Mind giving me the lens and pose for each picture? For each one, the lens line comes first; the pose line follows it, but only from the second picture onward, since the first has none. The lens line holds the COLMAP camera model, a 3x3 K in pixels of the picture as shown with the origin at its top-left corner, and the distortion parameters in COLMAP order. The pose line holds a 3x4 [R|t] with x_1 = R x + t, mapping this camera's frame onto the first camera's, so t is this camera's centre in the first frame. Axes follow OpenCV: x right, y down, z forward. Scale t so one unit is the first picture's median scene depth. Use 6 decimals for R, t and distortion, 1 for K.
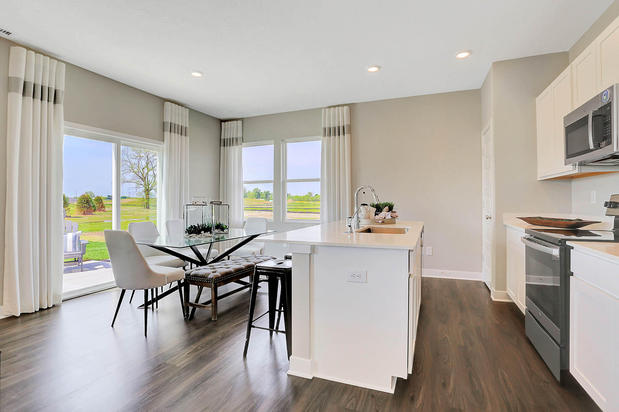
lens RADIAL K [[301.9, 0, 317.9], [0, 301.9, 199.5], [0, 0, 1]] dist [-0.012274, 0.000392]
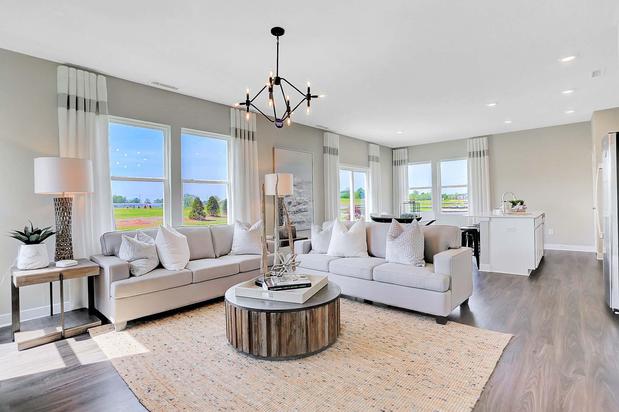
lens RADIAL K [[301.9, 0, 317.9], [0, 301.9, 199.5], [0, 0, 1]] dist [-0.012274, 0.000392]
pose [[0.946591, -0.016103, -0.322035, -0.223538], [0.017602, 0.999844, 0.001745, -0.011134], [0.321957, -0.007320, 0.946726, -0.717711]]
